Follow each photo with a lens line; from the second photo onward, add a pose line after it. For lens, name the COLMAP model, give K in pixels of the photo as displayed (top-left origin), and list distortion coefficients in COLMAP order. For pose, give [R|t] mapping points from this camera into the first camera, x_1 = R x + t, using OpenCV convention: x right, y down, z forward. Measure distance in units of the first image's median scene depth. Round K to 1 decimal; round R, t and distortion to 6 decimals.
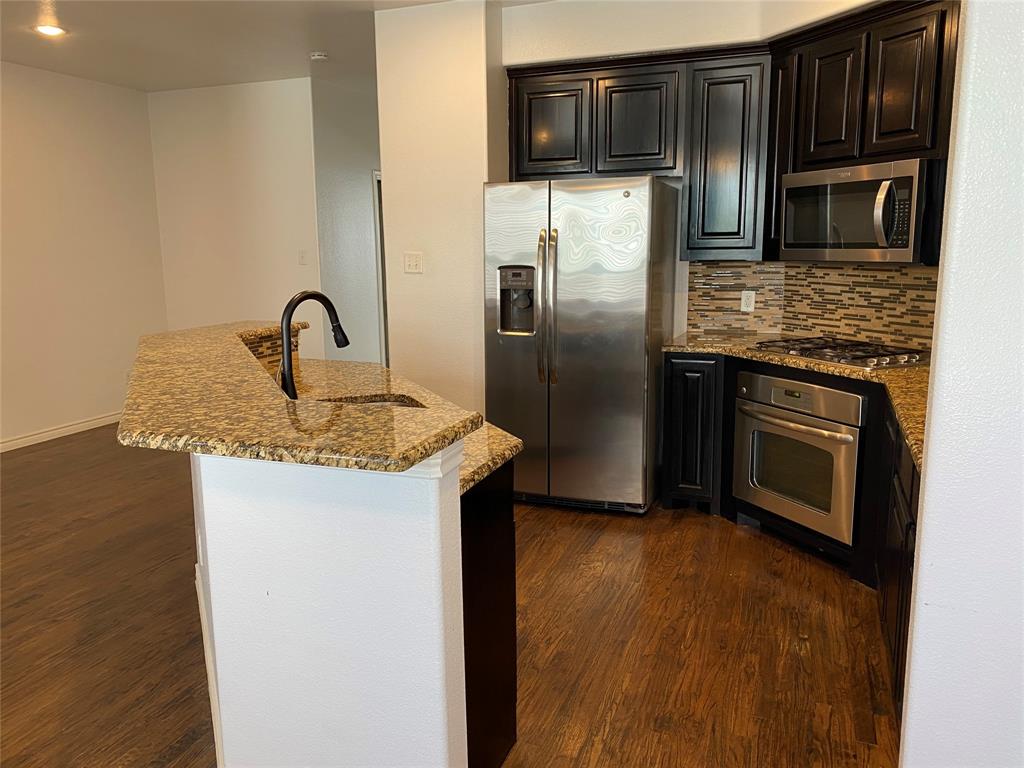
lens RADIAL K [[798.7, 0, 512.0], [0, 798.7, 384.0], [0, 0, 1]] dist [0.008091, -0.001550]
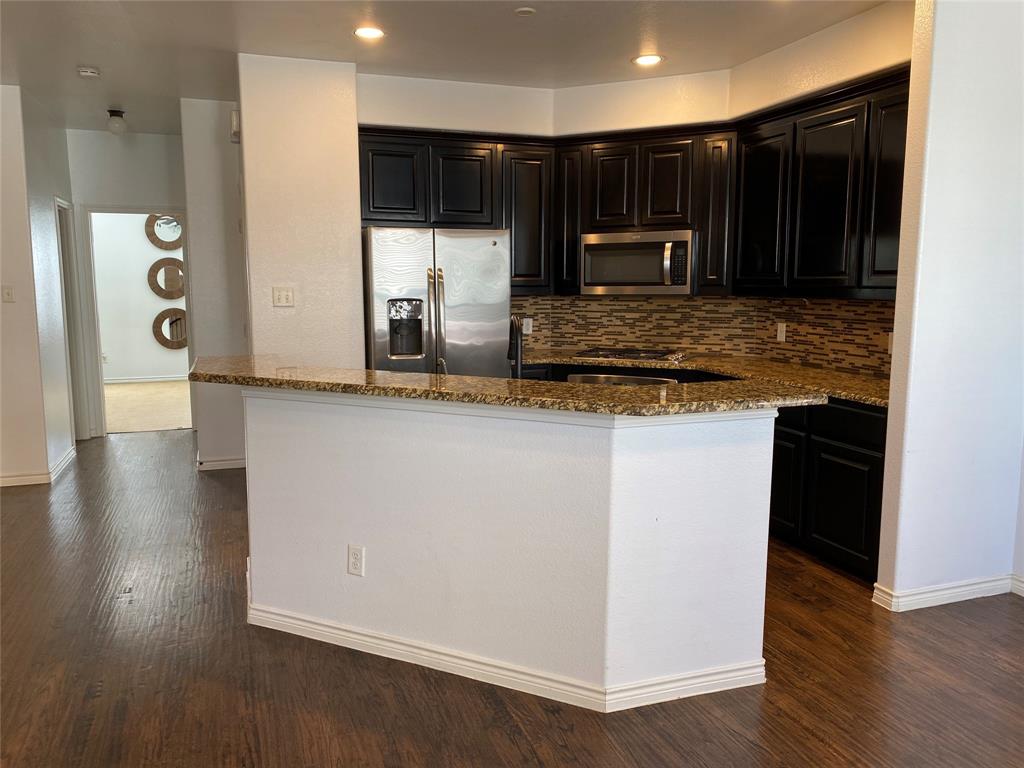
lens RADIAL K [[798.7, 0, 512.0], [0, 798.7, 384.0], [0, 0, 1]] dist [0.008091, -0.001550]
pose [[0.736295, -0.075616, 0.672422, -0.686860], [0.112423, 0.993595, -0.011369, 0.003936], [-0.667256, 0.083967, 0.740080, 0.054781]]
